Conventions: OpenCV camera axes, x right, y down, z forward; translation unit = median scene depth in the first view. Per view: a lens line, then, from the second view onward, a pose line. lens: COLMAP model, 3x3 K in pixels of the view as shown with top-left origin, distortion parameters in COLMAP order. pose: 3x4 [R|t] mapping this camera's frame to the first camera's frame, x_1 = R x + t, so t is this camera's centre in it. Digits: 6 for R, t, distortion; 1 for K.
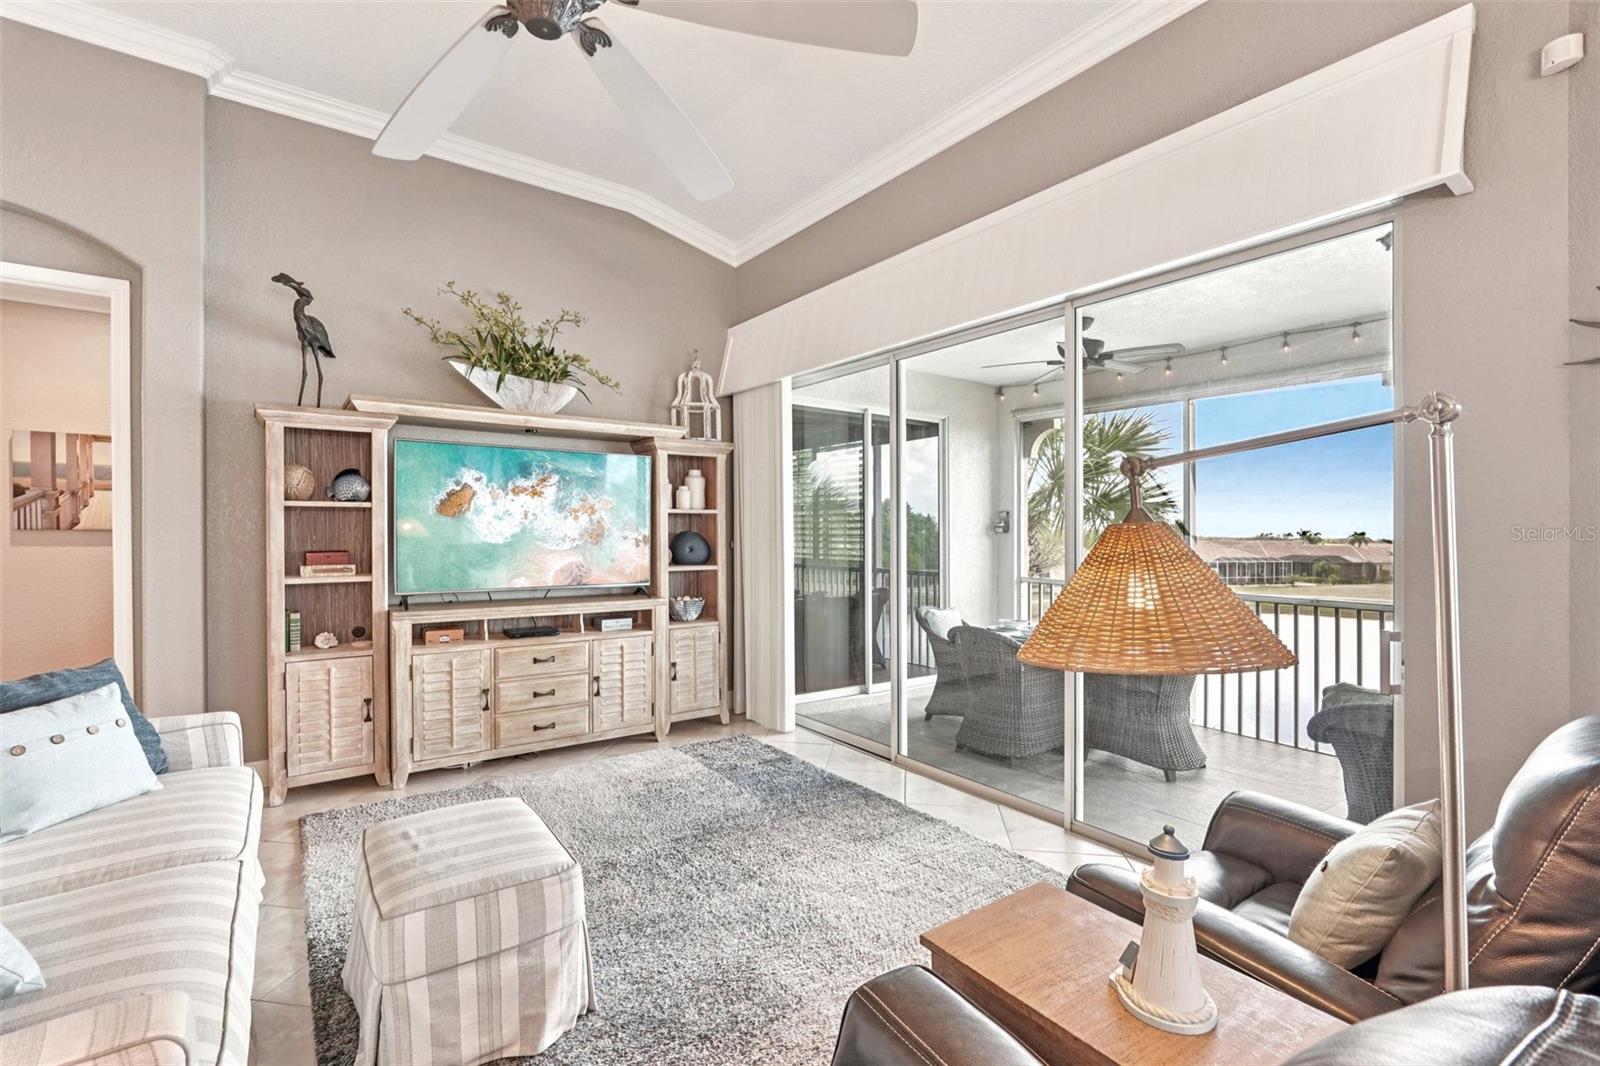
lens RADIAL K [[712.5, 0, 801.1], [0, 712.5, 549.1], [0, 0, 1]] dist [-0.014440, 0.008775]
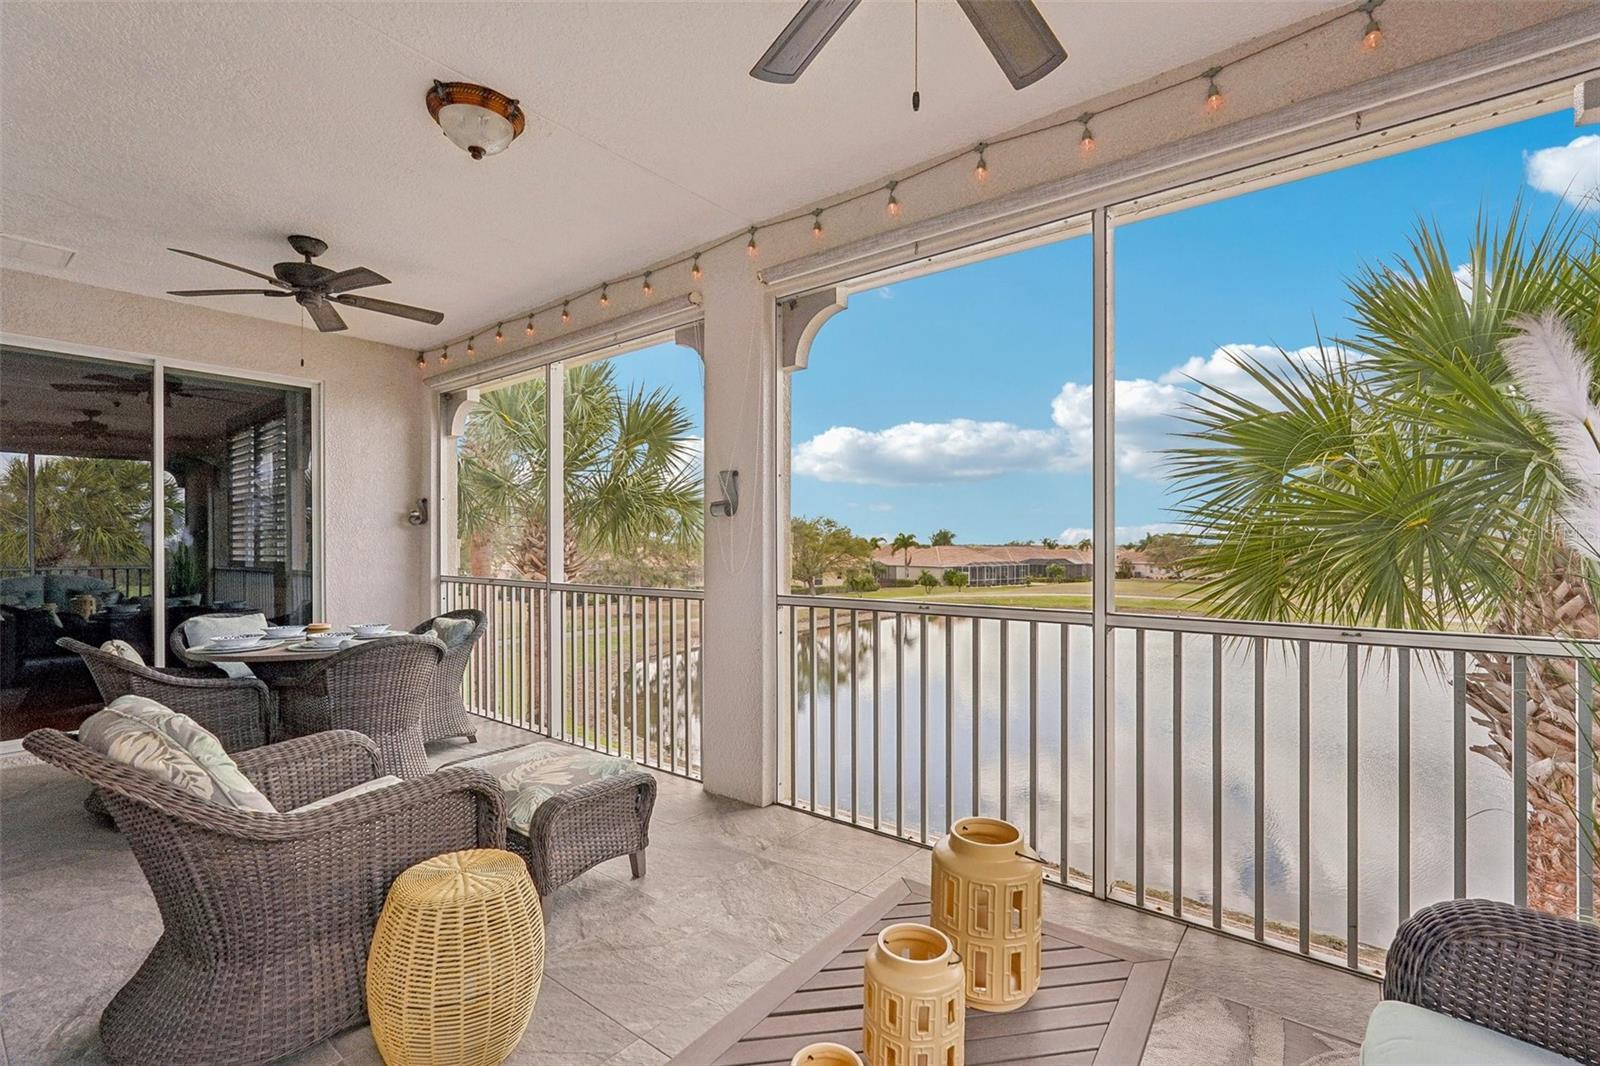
lens RADIAL K [[699.5, 0, 797.3], [0, 699.5, 553.0], [0, 0, 1]] dist [-0.002168, -0.000143]
pose [[0.962768, -0.015337, 0.269894, 0.684625], [0.018284, 0.999797, -0.008407, 0.037554], [-0.269710, 0.013028, 0.962853, 0.113740]]
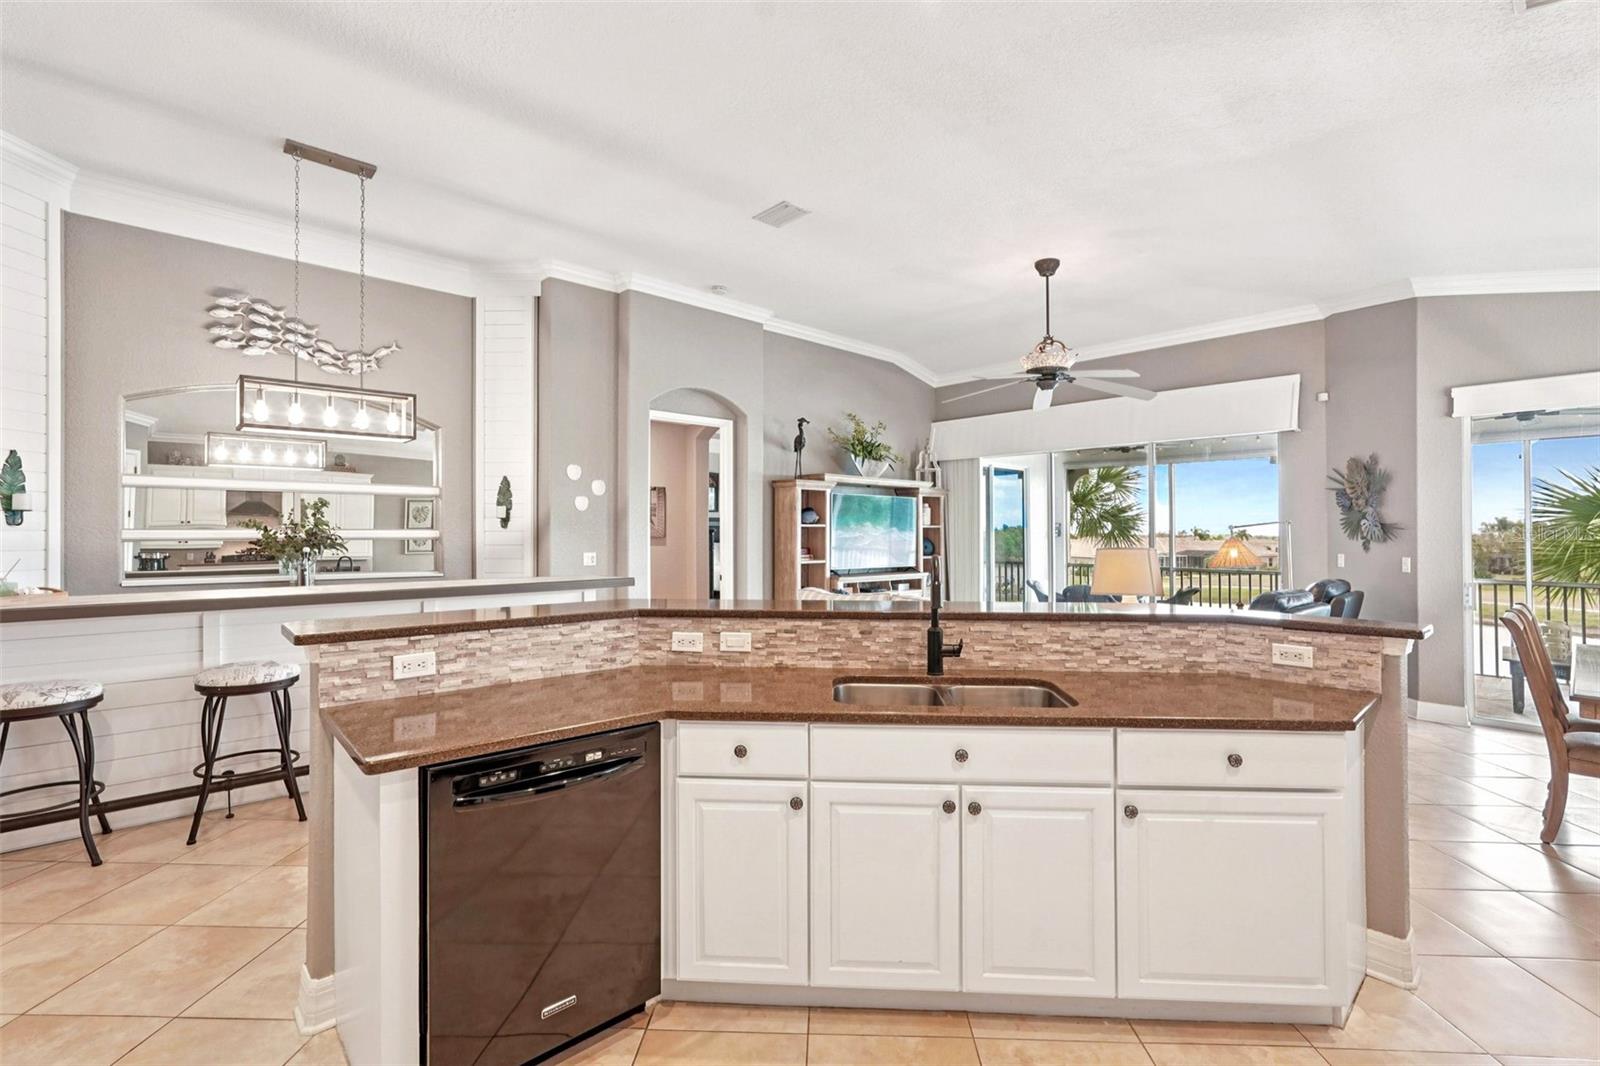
lens RADIAL K [[725.8, 0, 800.0], [0, 725.8, 533.0], [0, 0, 1]] dist [-0.000331, 0.000032]
pose [[0.993015, 0.001701, 0.117975, -0.694841], [0.000331, 0.999852, -0.017198, -0.003574], [-0.117986, 0.017116, 0.992868, -0.817075]]
